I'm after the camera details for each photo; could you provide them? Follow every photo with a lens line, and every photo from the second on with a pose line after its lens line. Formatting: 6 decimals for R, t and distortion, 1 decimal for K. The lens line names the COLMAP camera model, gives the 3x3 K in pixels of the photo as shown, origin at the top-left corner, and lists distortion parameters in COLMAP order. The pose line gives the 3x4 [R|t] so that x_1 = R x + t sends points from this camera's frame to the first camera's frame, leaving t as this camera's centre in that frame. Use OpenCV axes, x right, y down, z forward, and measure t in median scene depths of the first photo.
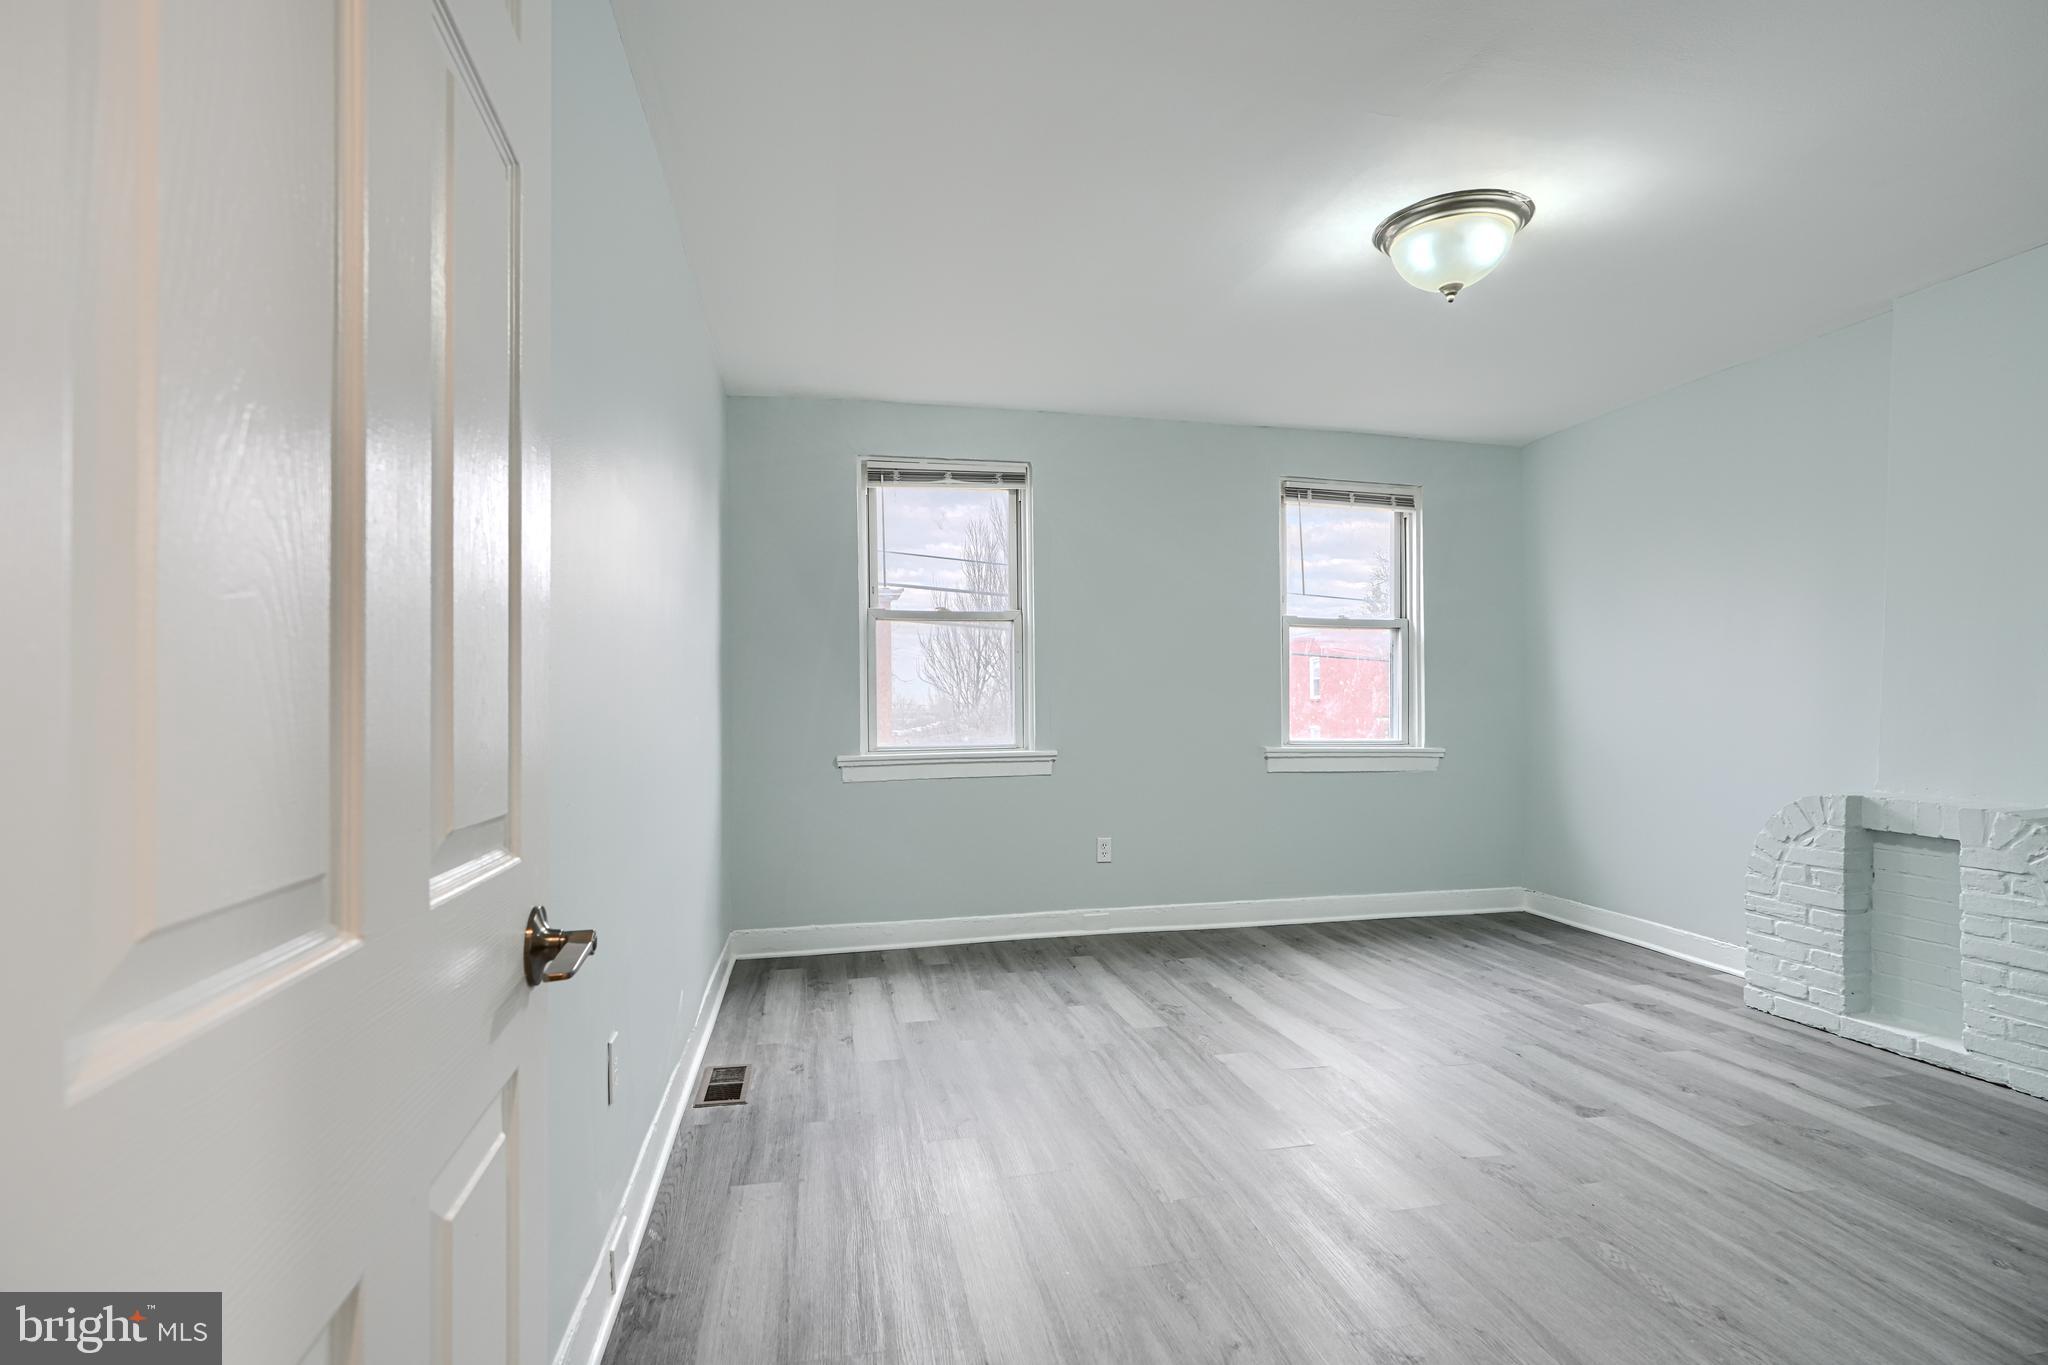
lens RADIAL K [[938.8, 0, 1028.1], [0, 938.8, 695.7], [0, 0, 1]] dist [0.000985, 0.000117]
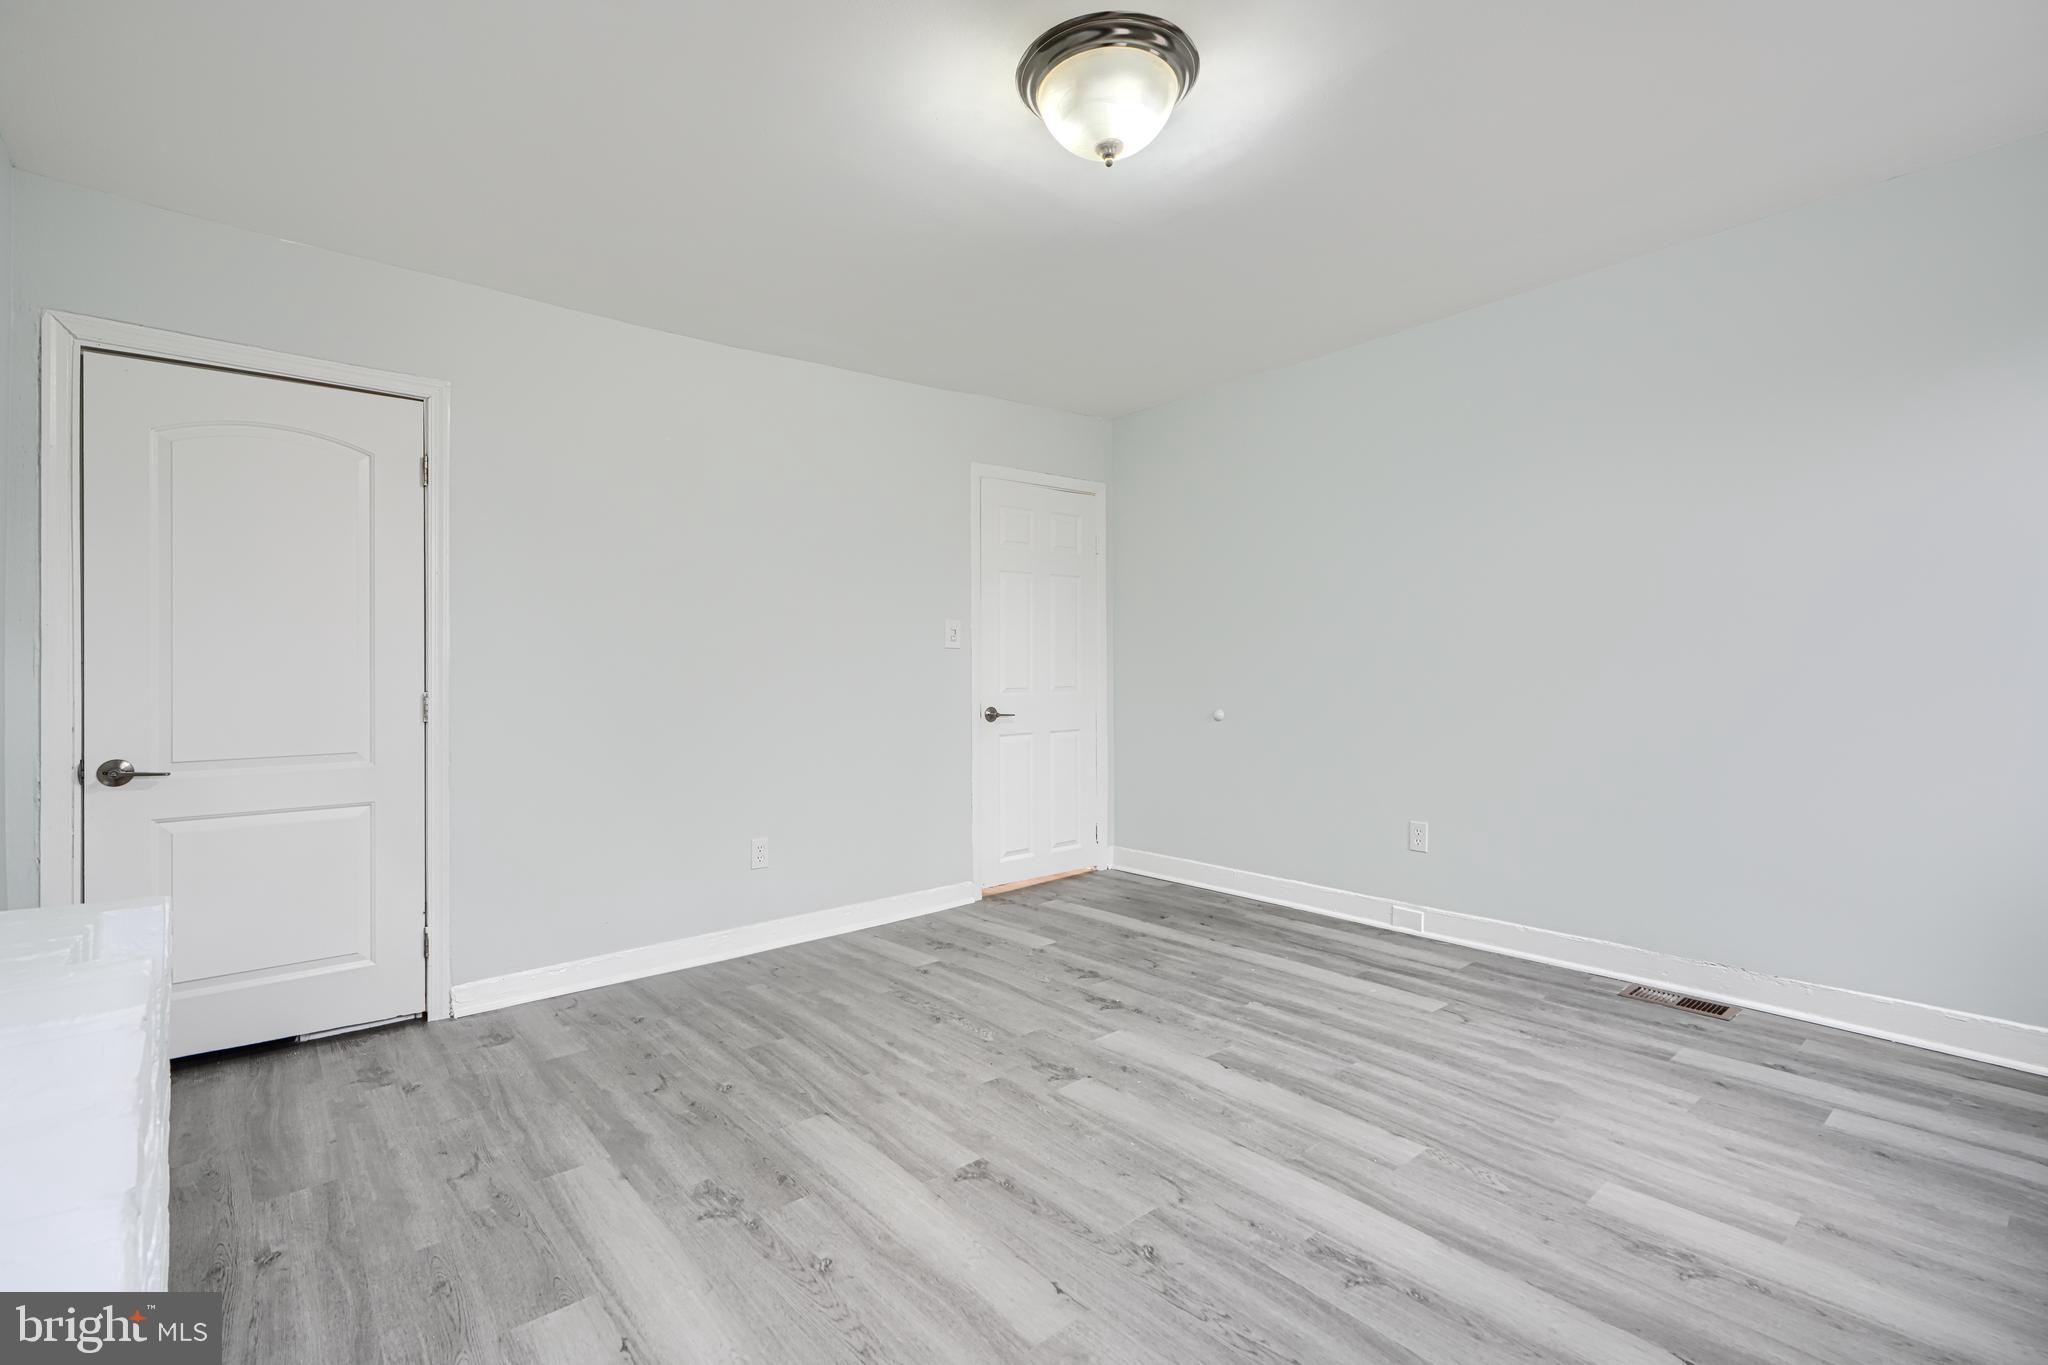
lens RADIAL K [[930.2, 0, 1030.2], [0, 930.2, 679.6], [0, 0, 1]] dist [-0.000139, 0.000489]
pose [[-0.879242, 0.015098, -0.476136, 0.675472], [0.019074, 0.999812, -0.003519, 0.019931], [0.475993, -0.012176, -0.879365, 1.258426]]
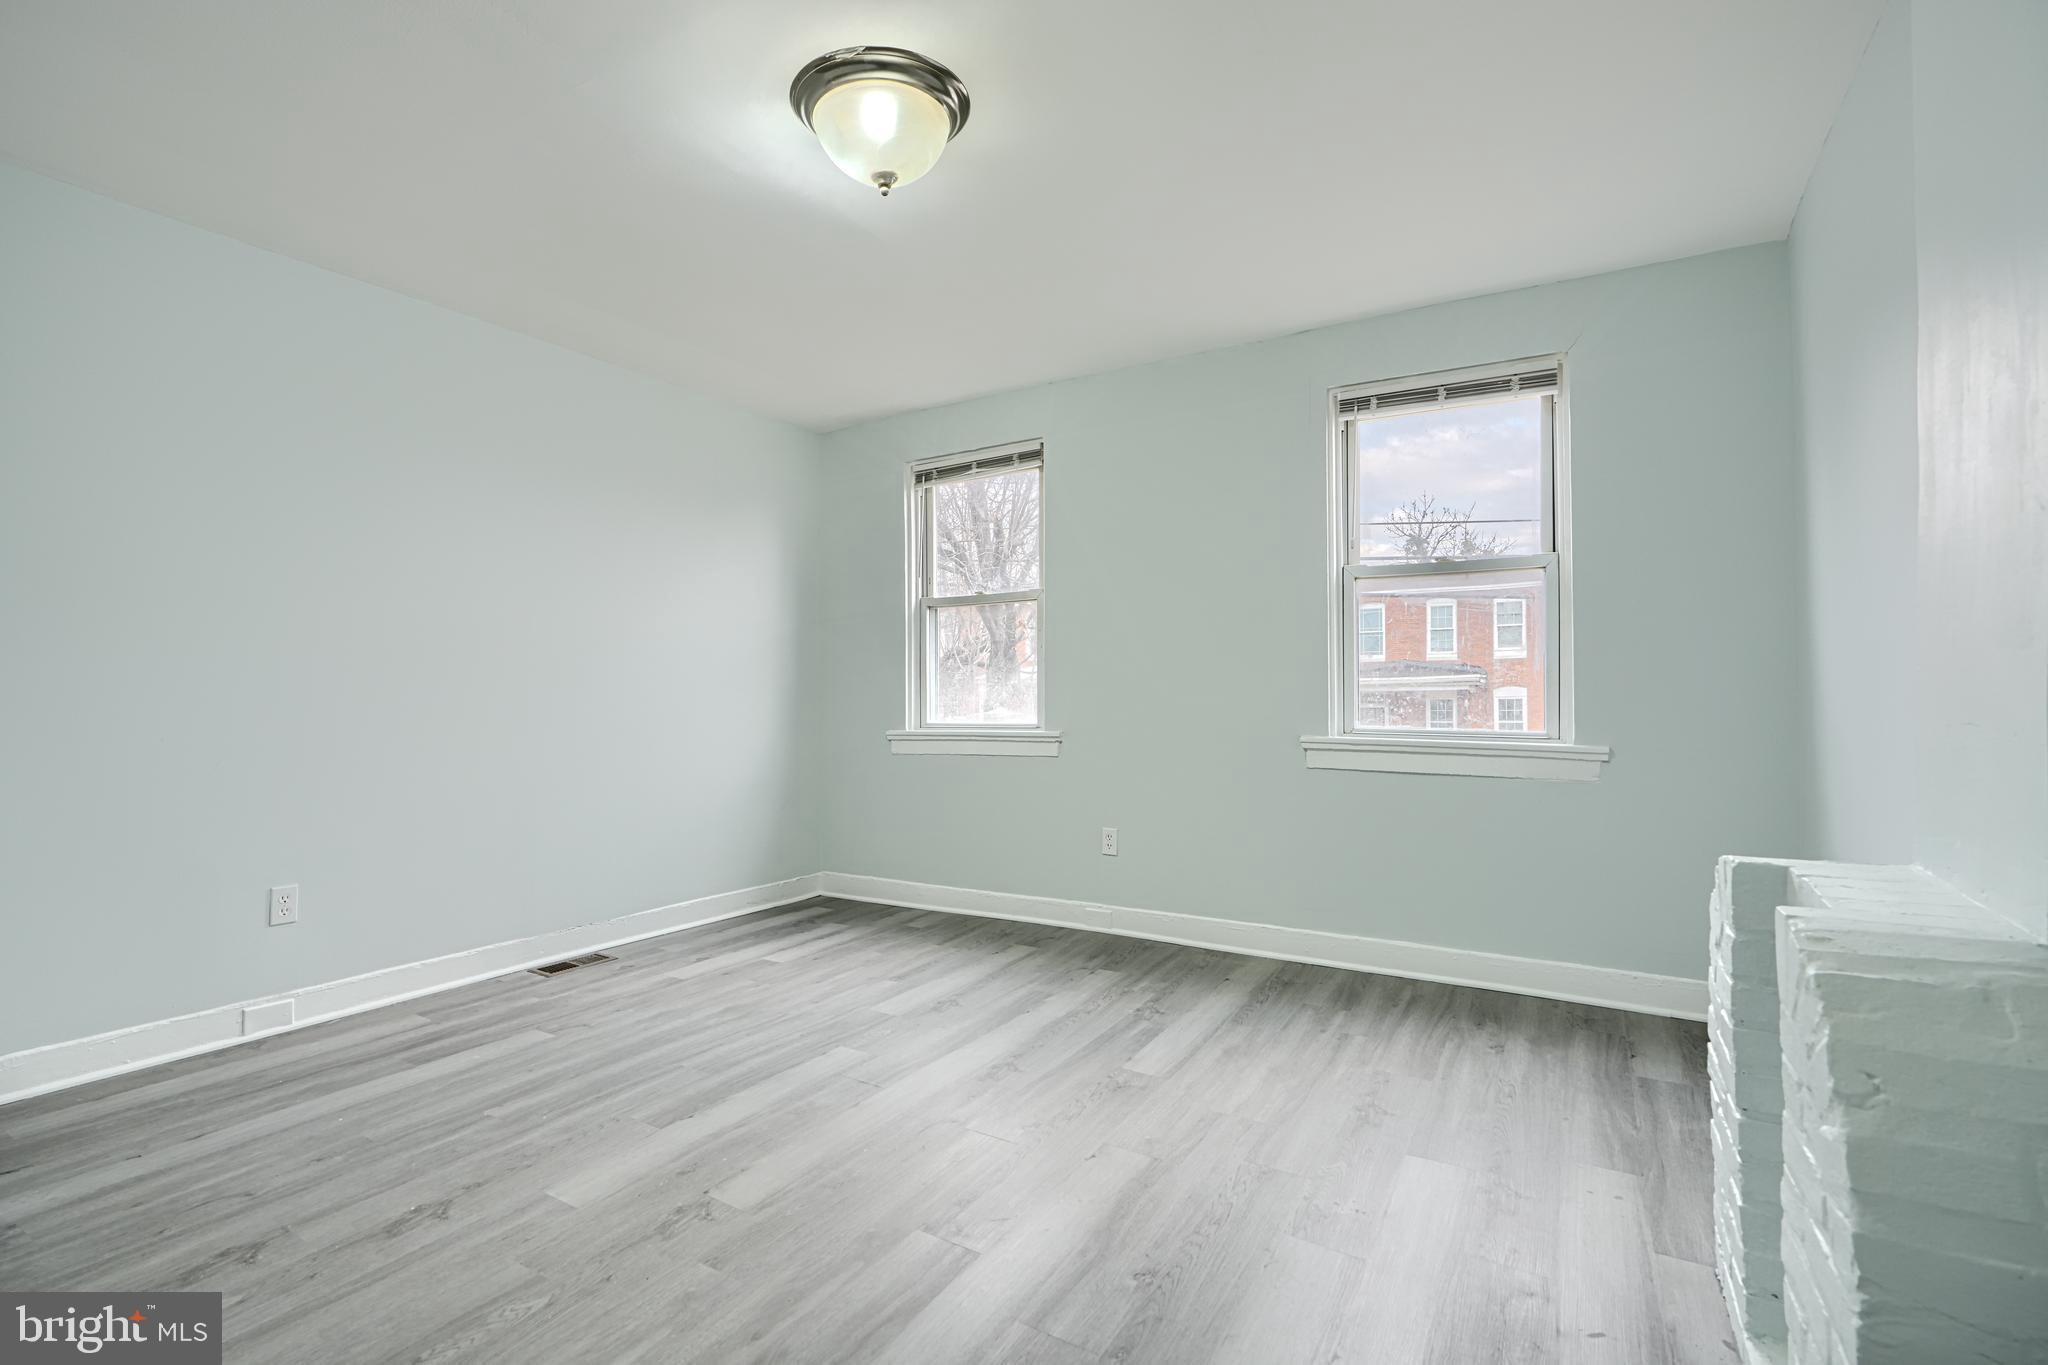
lens RADIAL K [[914.4, 0, 1017.6], [0, 914.4, 676.2], [0, 0, 1]] dist [0.001406, -0.000265]
pose [[0.726512, -0.013446, -0.687022, 0.828945], [0.009731, 0.999910, -0.009279, 0.012976], [0.687085, 0.000055, 0.726577, 0.377756]]
